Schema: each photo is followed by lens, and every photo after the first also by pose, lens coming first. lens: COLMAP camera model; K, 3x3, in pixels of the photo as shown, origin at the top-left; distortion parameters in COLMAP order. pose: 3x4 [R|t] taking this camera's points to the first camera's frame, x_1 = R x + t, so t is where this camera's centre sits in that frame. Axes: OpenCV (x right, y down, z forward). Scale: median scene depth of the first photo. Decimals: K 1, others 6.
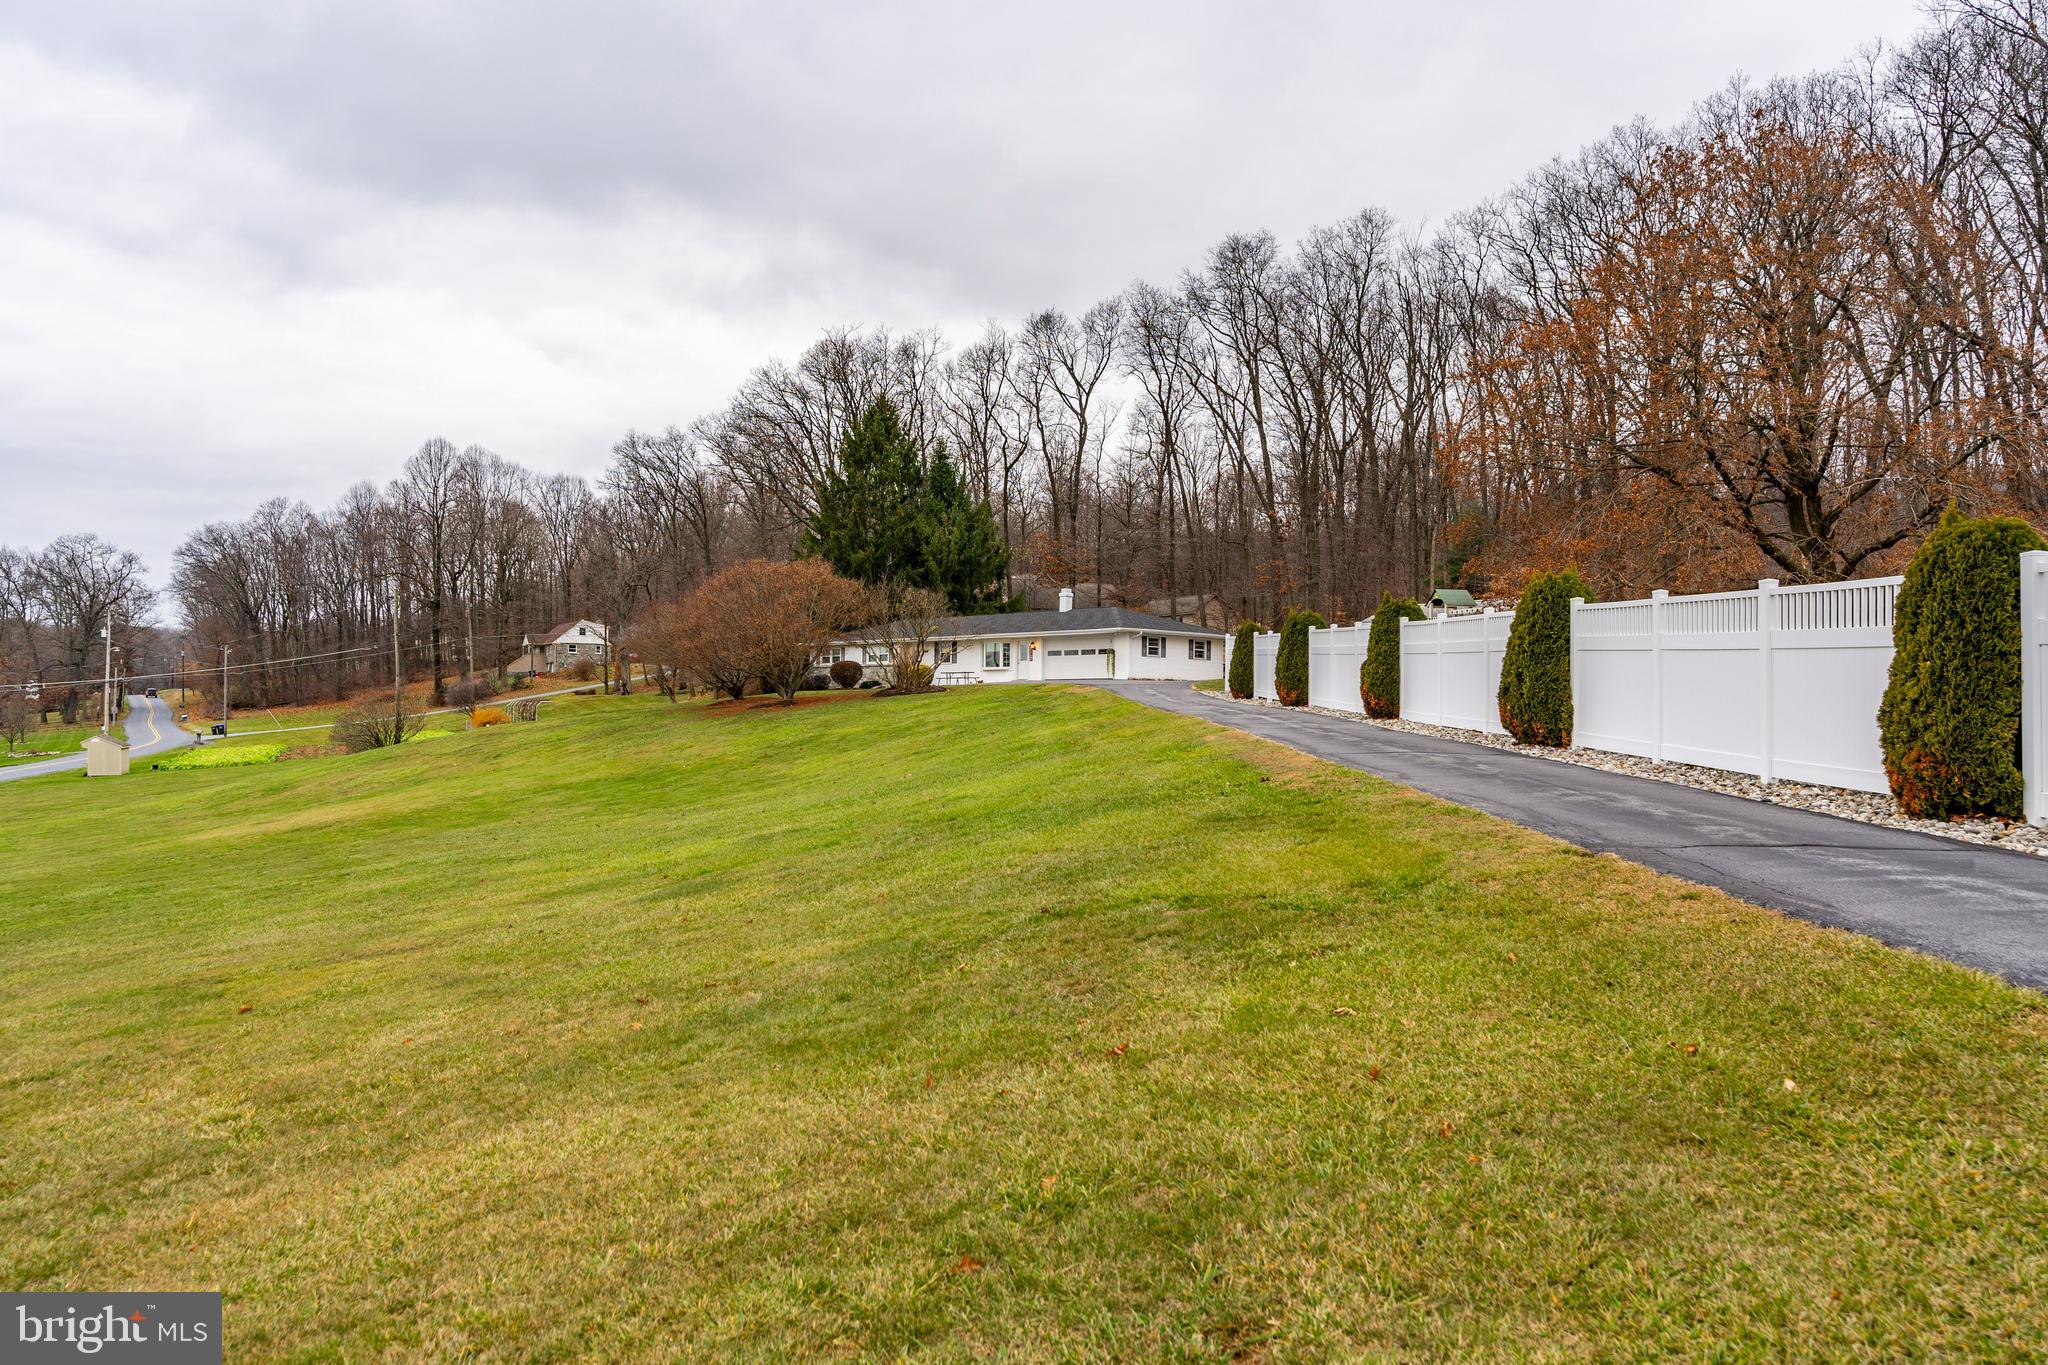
lens RADIAL K [[1482.3, 0, 1028.5], [0, 1482.3, 678.8], [0, 0, 1]] dist [-0.022873, -0.000135]
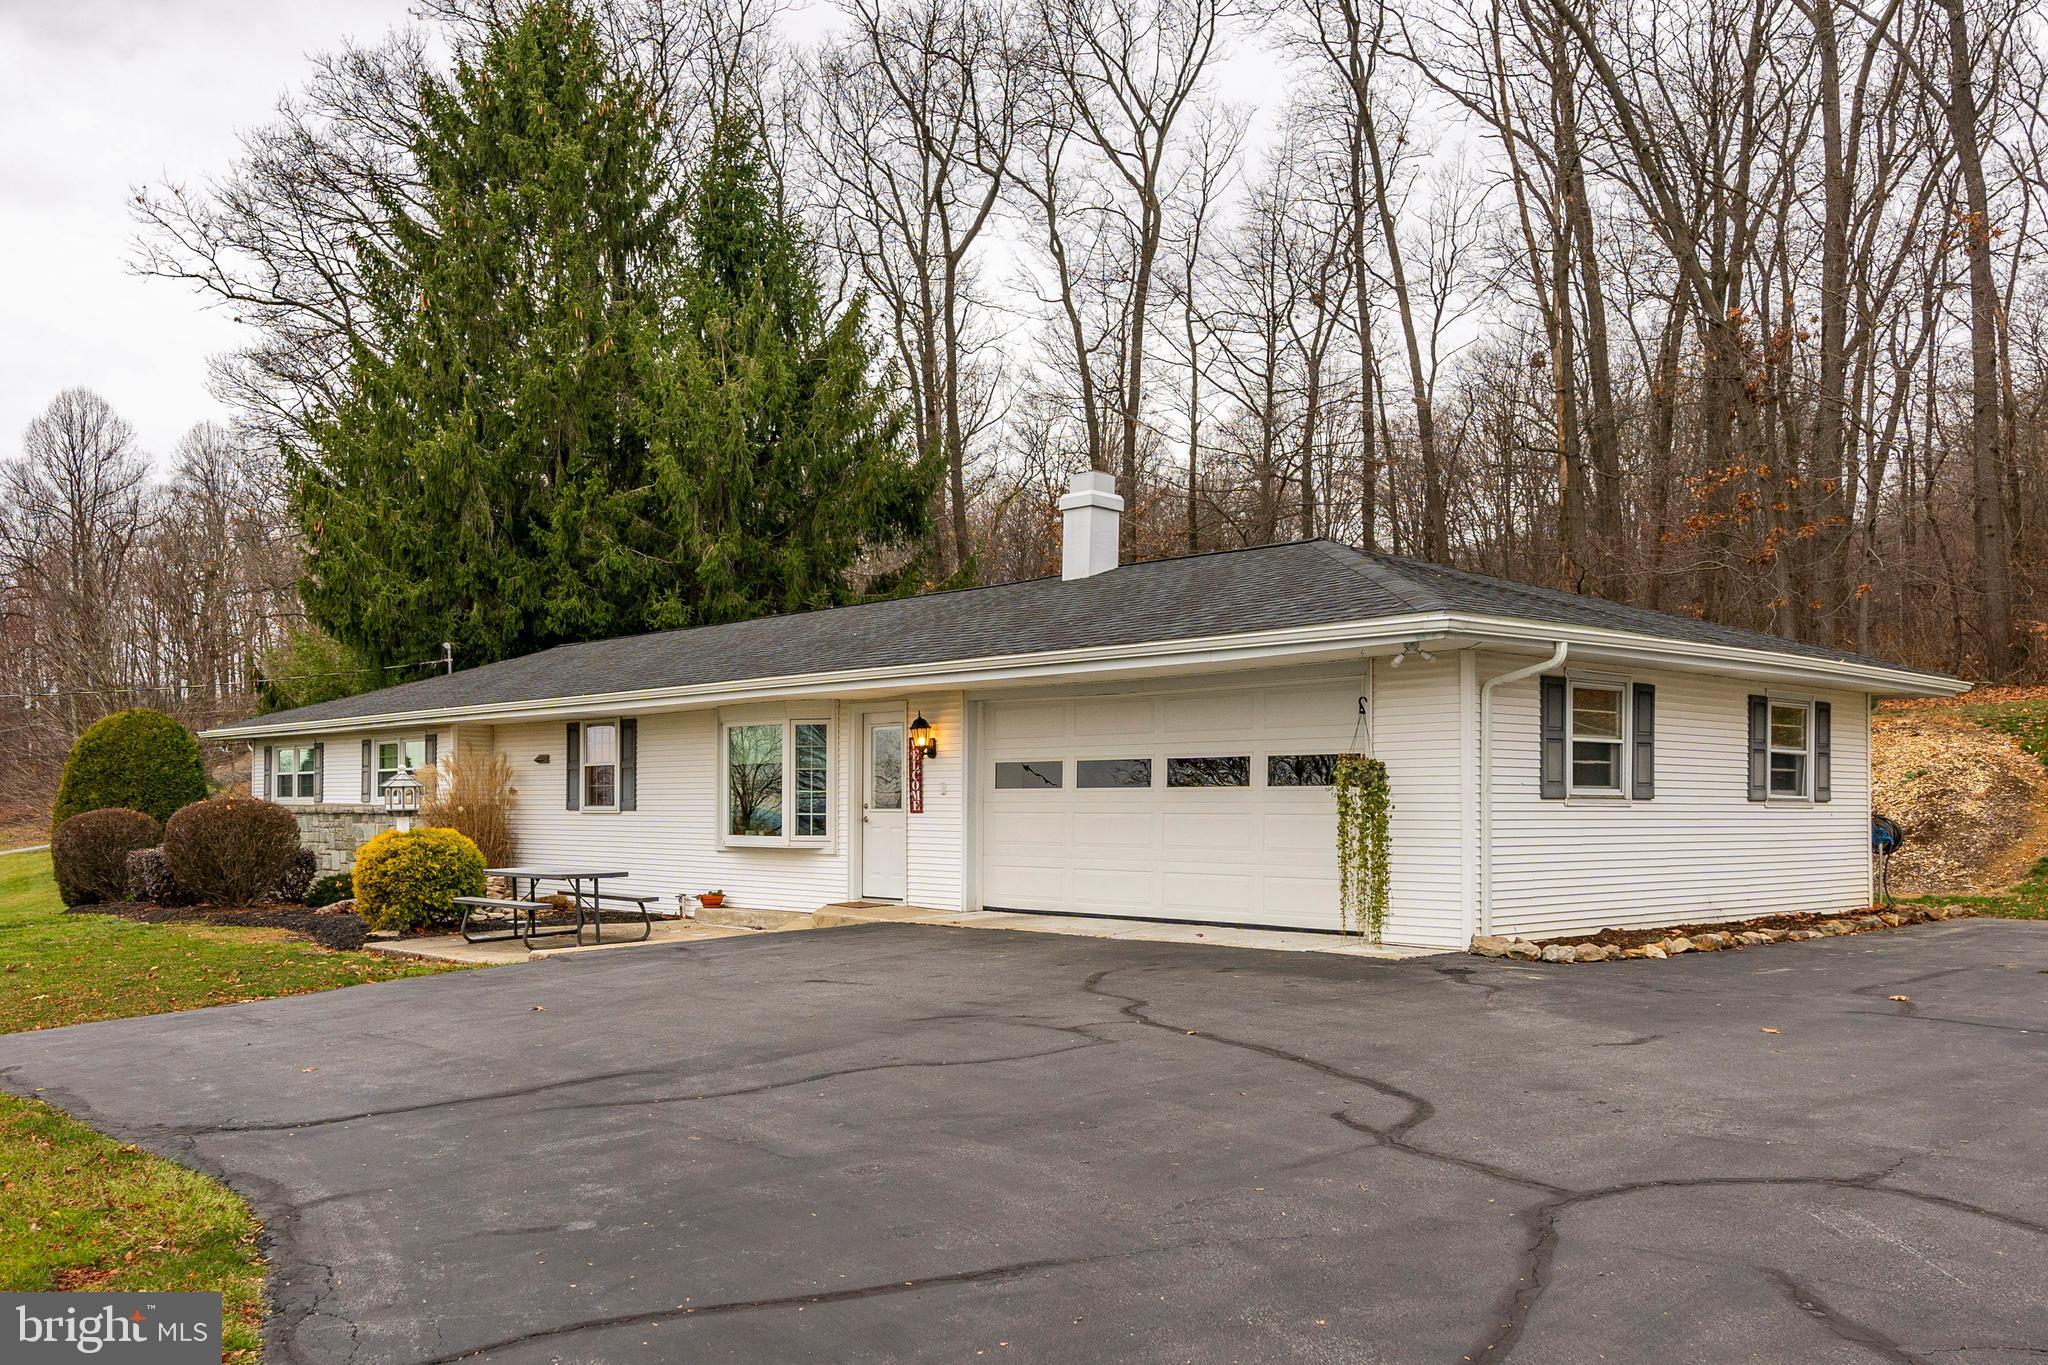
lens RADIAL K [[1879.1, 0, 1023.6], [0, 1879.1, 686.3], [0, 0, 1]] dist [-0.004653, 0.000000]
pose [[0.999545, -0.007228, -0.029277, 0.023870], [0.005961, 0.999051, -0.043151, -0.017843], [0.029561, 0.042957, 0.998640, 0.742097]]
